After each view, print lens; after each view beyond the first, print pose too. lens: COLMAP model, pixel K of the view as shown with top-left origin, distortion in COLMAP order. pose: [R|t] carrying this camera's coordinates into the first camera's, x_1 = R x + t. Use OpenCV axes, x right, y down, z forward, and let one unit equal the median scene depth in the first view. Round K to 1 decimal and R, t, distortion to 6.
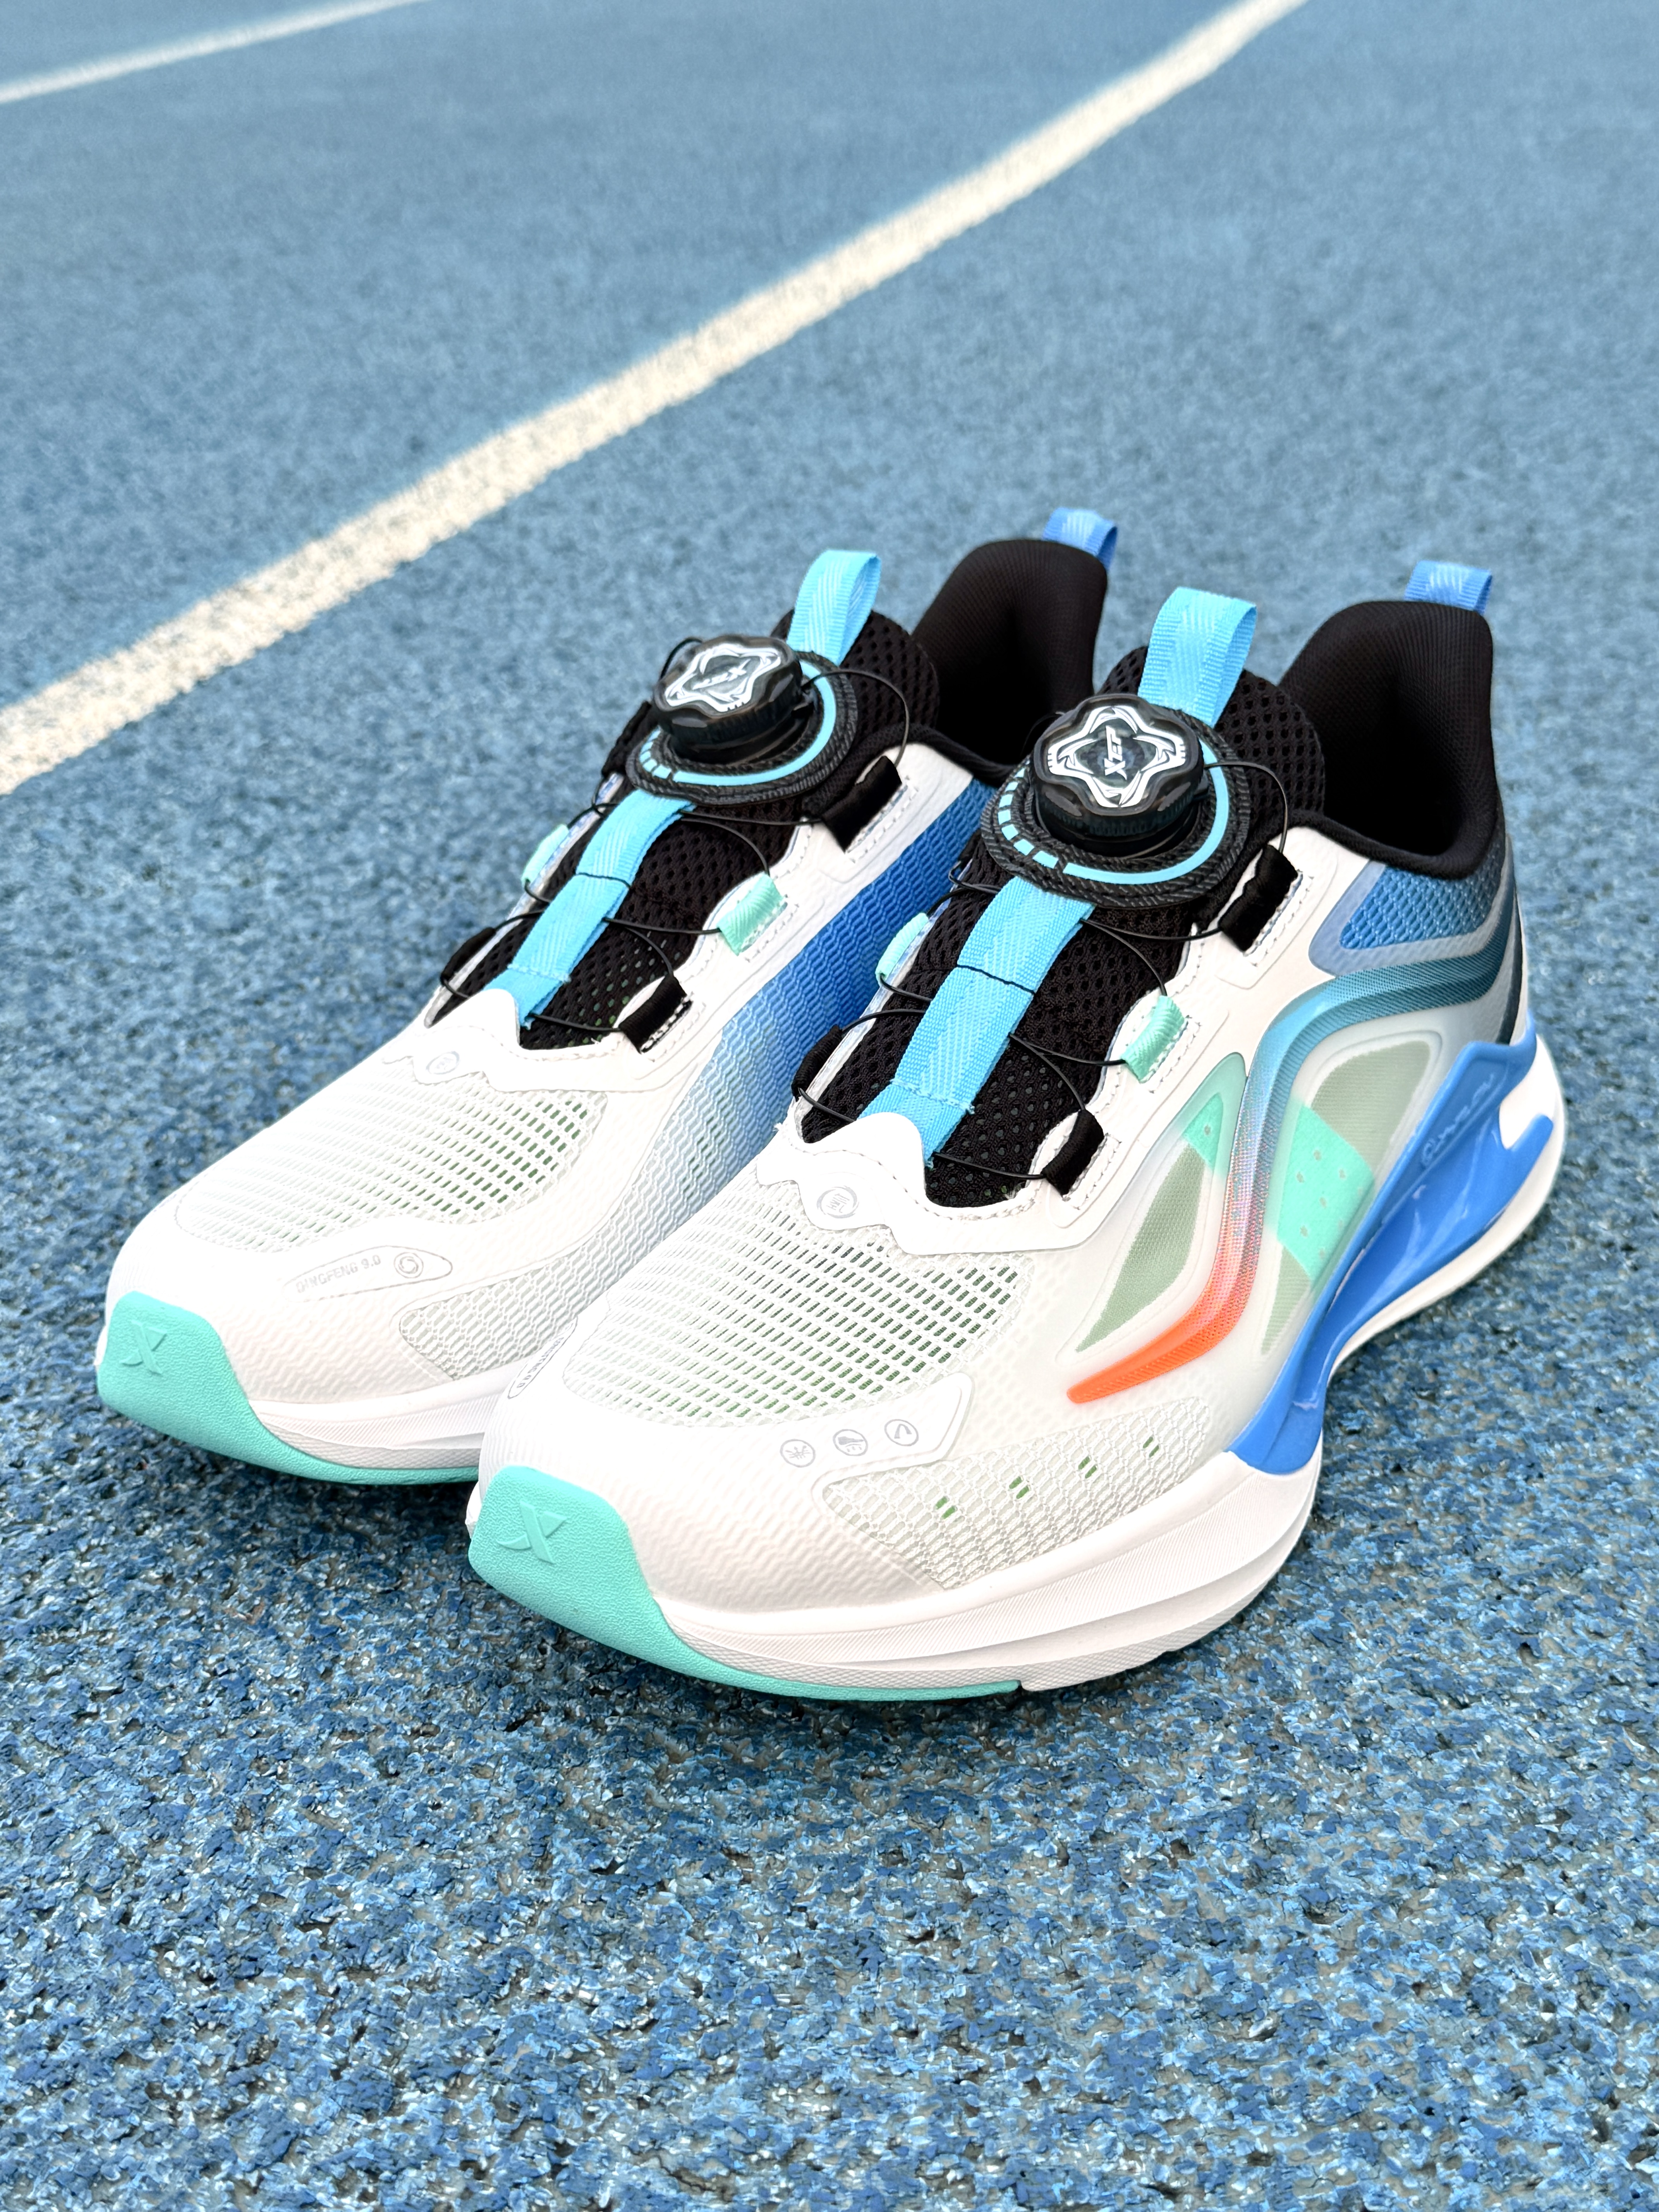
lens RADIAL K [[2747.6, 0, 829.5], [0, 2747.6, 1106.0], [0, 0, 1]] dist [0.089142, 0.010732]
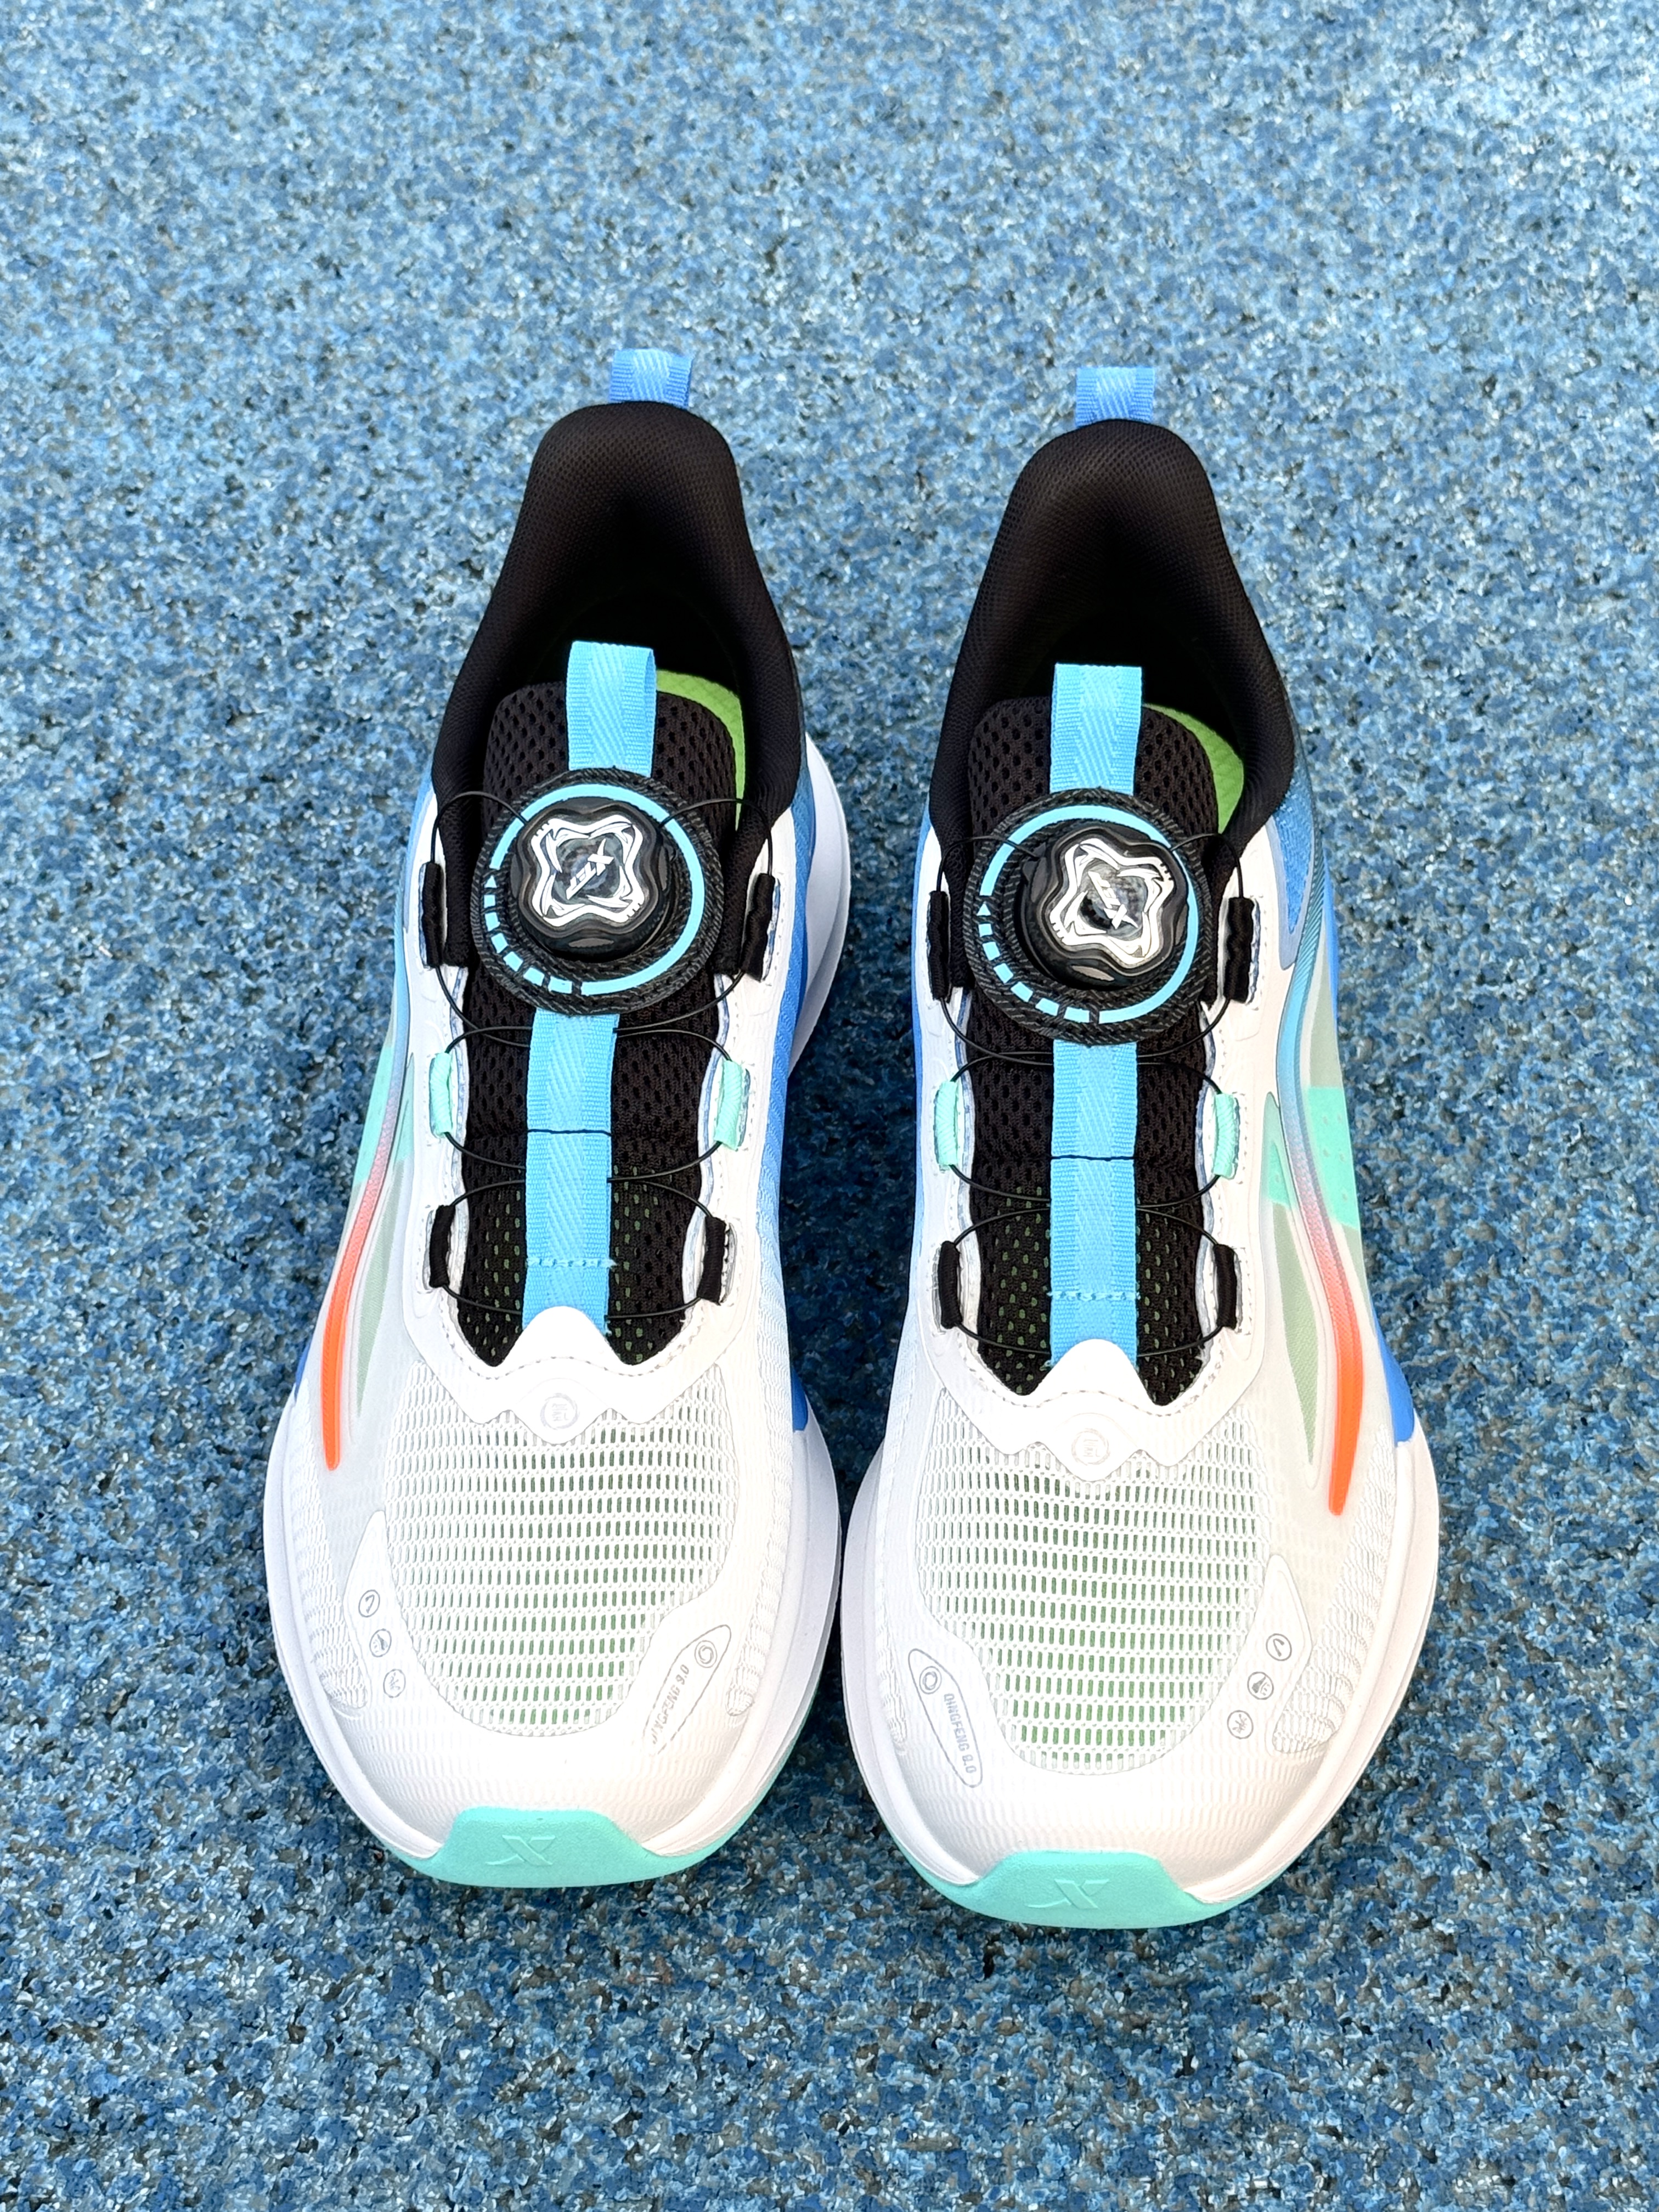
lens RADIAL K [[3801.2, 0, 829.5], [0, 3801.2, 1106.0], [0, 0, 1]] dist [0.125804, -0.070232]
pose [[0.828405, -0.451026, 0.332146, -0.553823], [0.254874, 0.831560, 0.493505, -0.898814], [-0.498783, -0.324166, 0.803823, -0.114834]]
